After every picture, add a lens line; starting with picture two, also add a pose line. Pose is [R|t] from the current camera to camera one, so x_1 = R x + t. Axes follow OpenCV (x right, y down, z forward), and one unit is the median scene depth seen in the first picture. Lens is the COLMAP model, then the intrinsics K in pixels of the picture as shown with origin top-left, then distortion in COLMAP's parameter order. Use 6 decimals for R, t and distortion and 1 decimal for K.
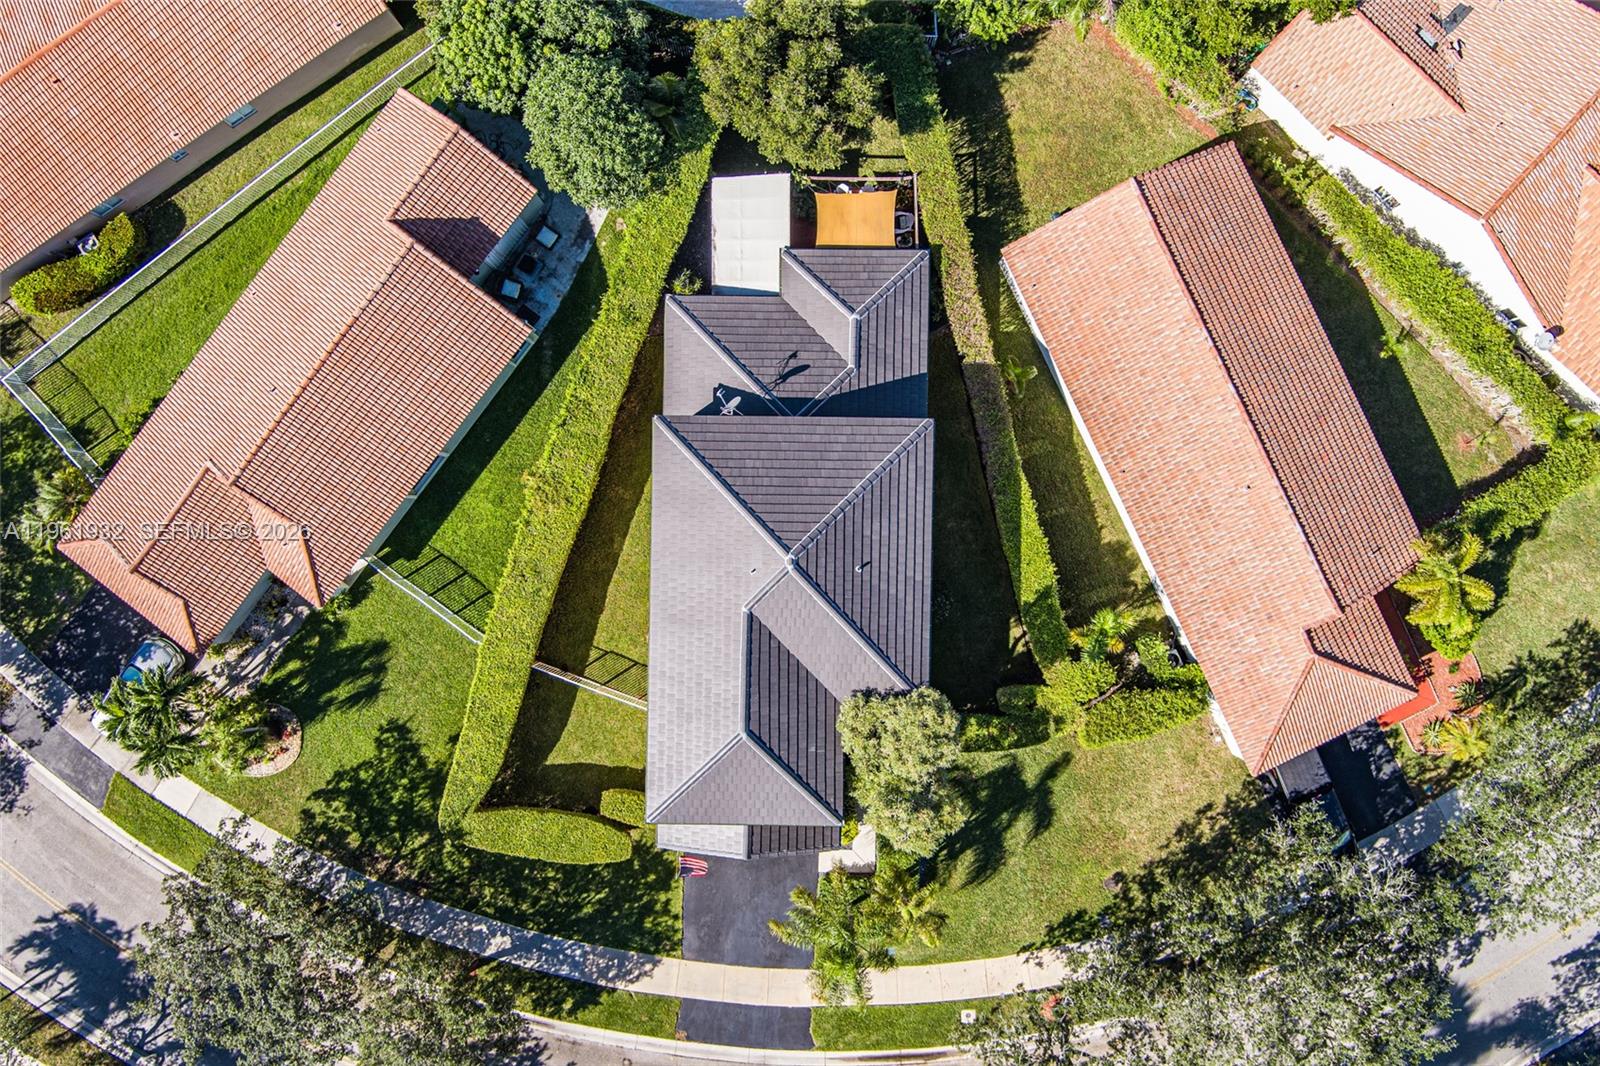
lens RADIAL K [[1302.9, 0, 802.3], [0, 1302.9, 534.4], [0, 0, 1]] dist [-0.077081, 0.029519]
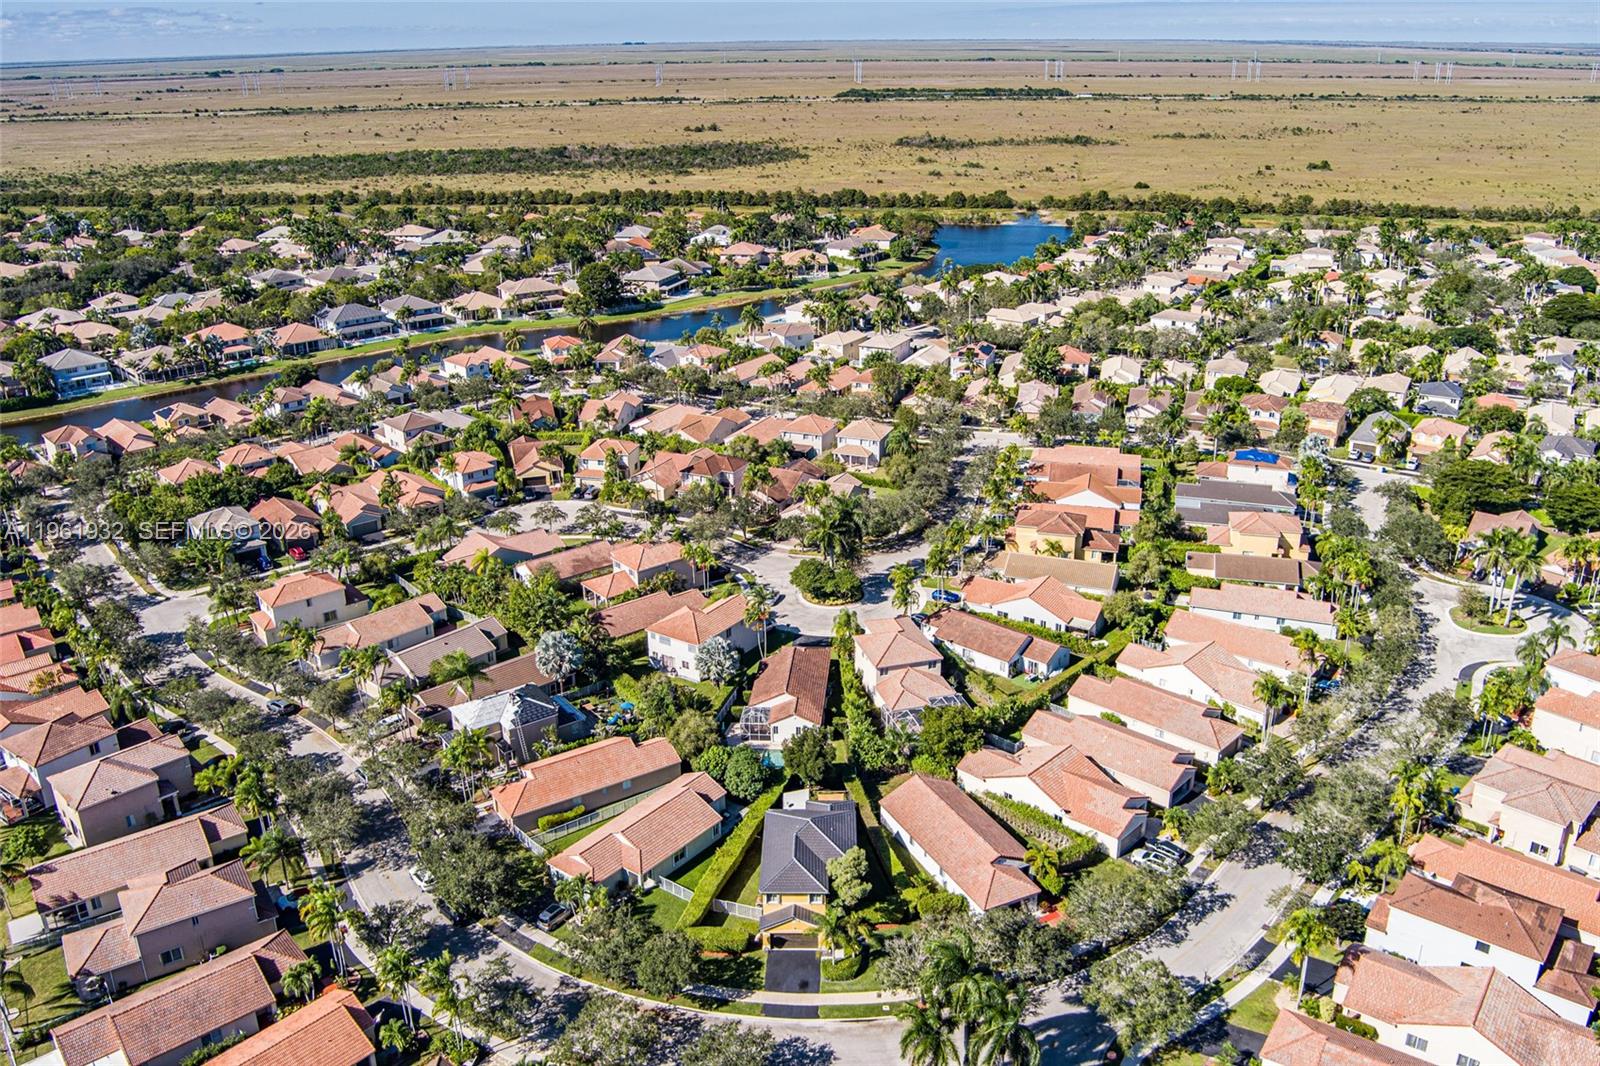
lens RADIAL K [[1302.9, 0, 801.2], [0, 1302.9, 532.6], [0, 0, 1]] dist [-0.077081, 0.029519]
pose [[0.999963, -0.005156, -0.006914, -0.003960], [-0.004580, 0.361846, -0.932227, 2.268422], [0.007308, 0.932224, 0.361809, -0.657538]]
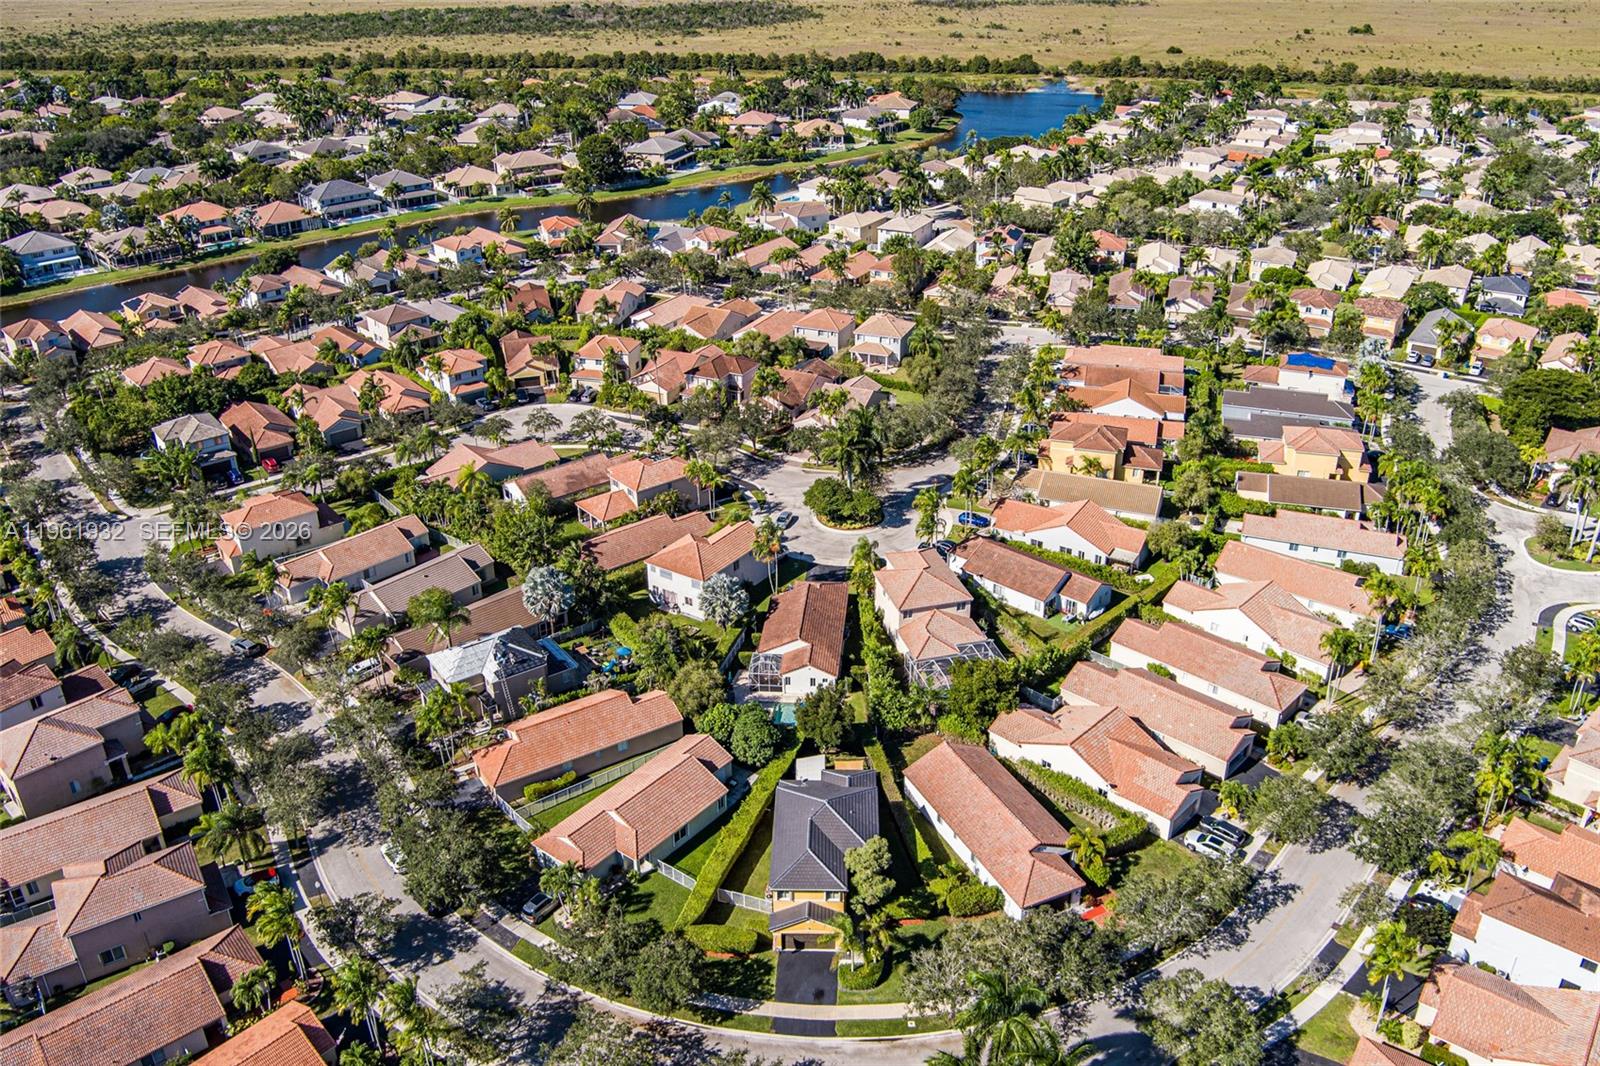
lens RADIAL K [[1302.9, 0, 799.4], [0, 1302.9, 530.8], [0, 0, 1]] dist [-0.077081, 0.029519]
pose [[0.999867, 0.002036, -0.016172, -0.019514], [-0.015344, 0.452231, -0.891769, 1.888338], [0.005498, 0.891899, 0.452202, -0.654455]]
